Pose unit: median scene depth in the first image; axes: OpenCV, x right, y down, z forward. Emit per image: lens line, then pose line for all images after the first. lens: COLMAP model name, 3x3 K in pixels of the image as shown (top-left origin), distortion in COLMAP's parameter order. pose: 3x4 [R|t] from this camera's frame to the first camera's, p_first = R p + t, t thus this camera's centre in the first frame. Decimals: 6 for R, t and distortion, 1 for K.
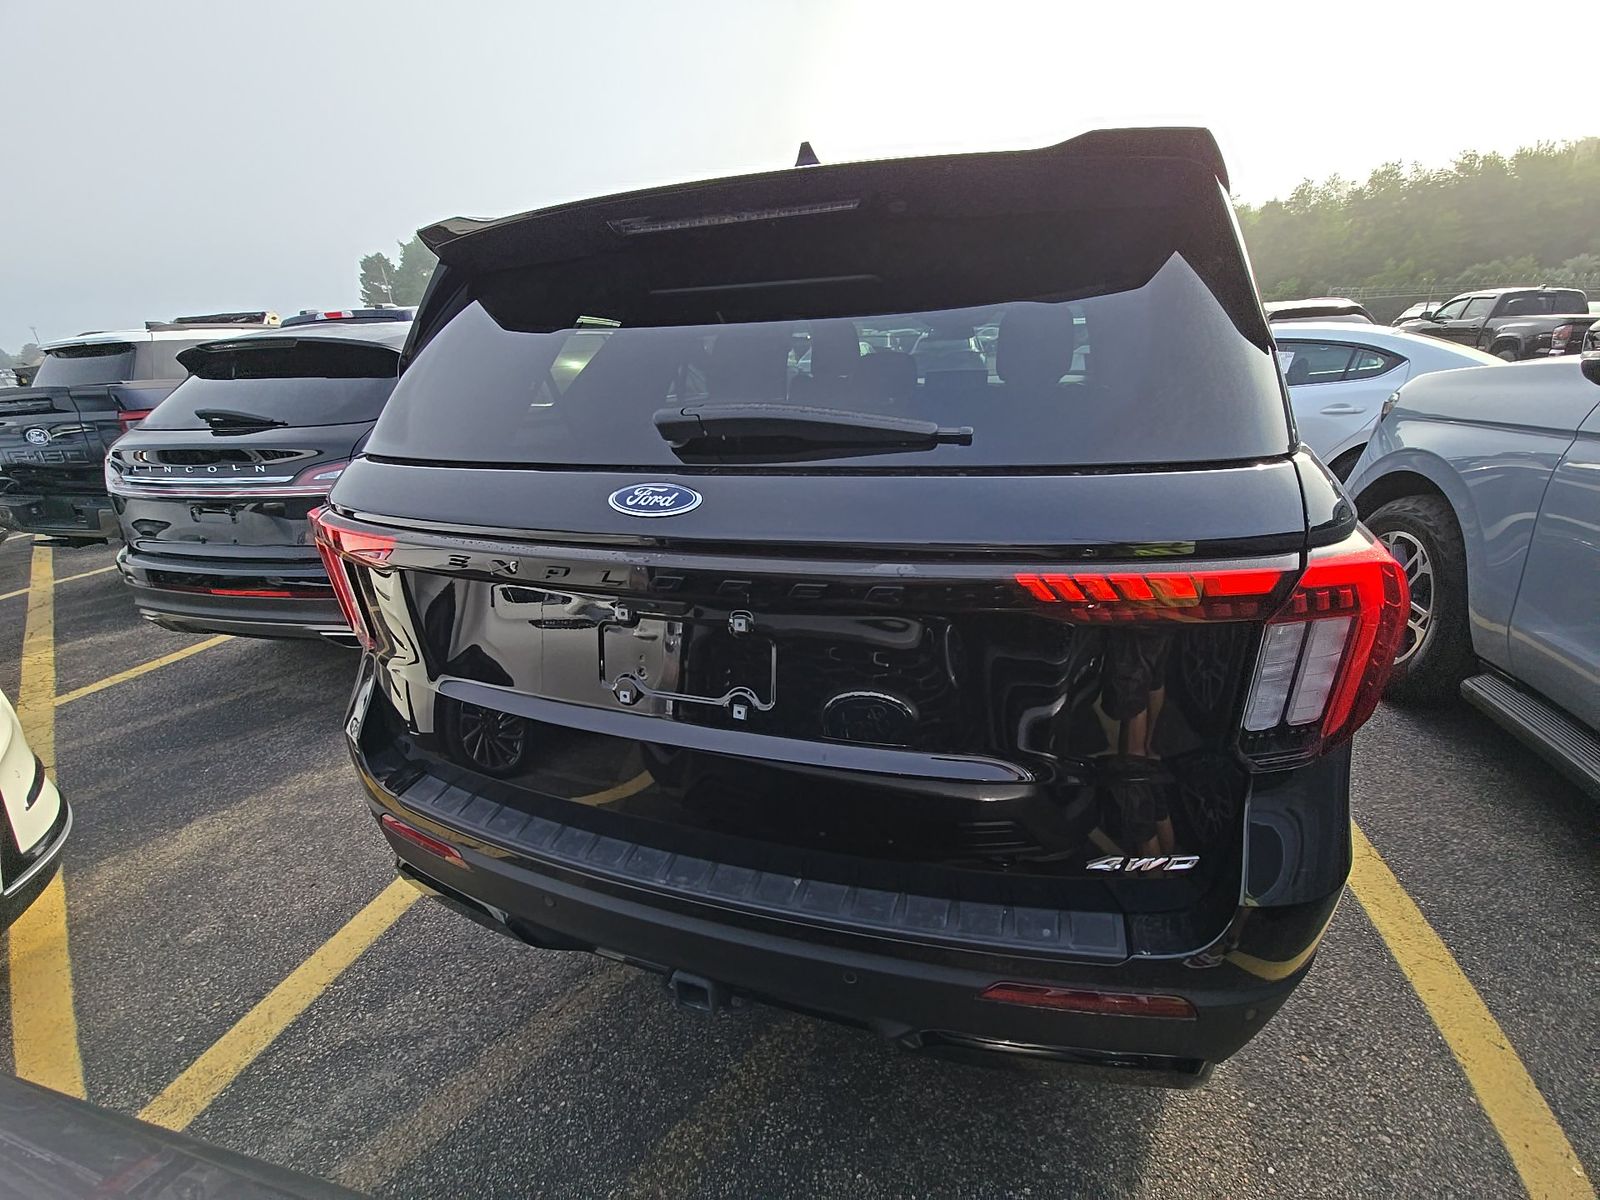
lens RADIAL K [[636.5, 0, 800.0], [0, 636.5, 600.0], [0, 0, 1]] dist [0.027452, -0.012355]
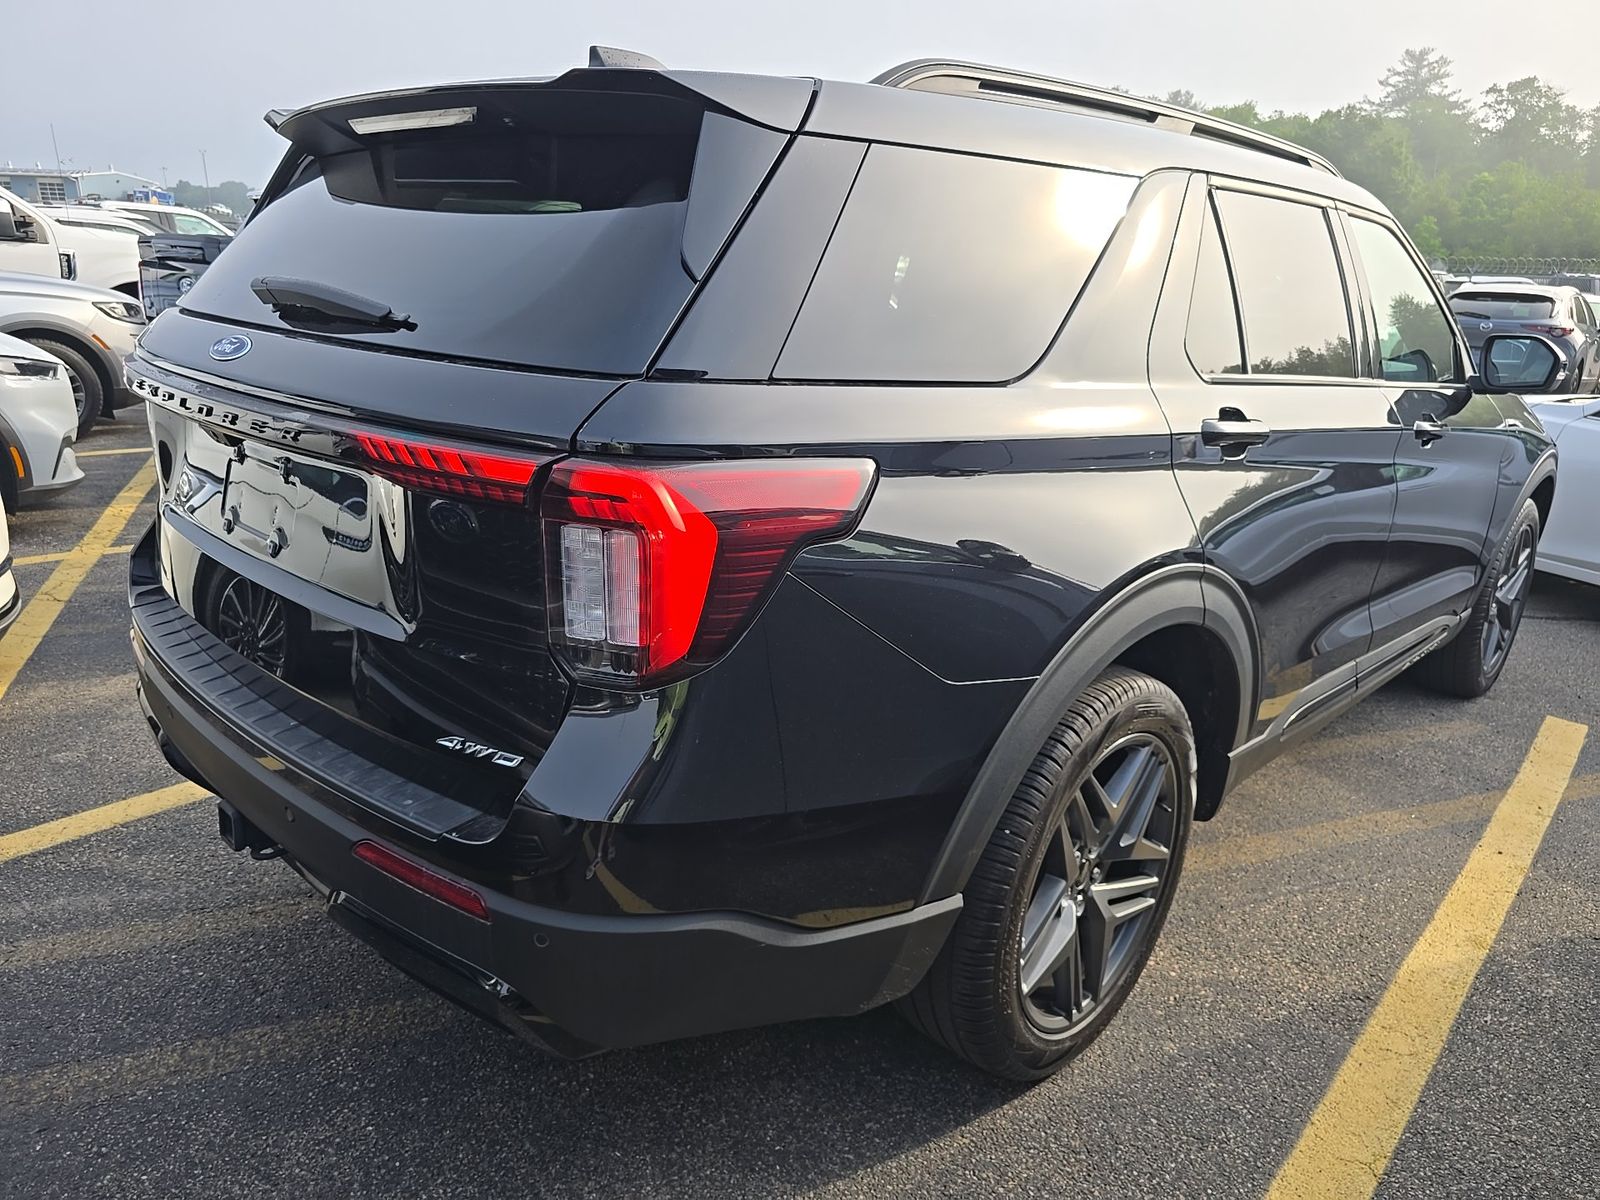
lens RADIAL K [[1112.7, 0, 800.0], [0, 1112.7, 600.0], [0, 0, 1]] dist [0.034253, -0.003386]
pose [[0.890470, 0.210009, -0.403683, 0.992554], [-0.242867, 0.969553, -0.031339, 0.064983], [0.384811, 0.125948, 0.914362, -0.277054]]
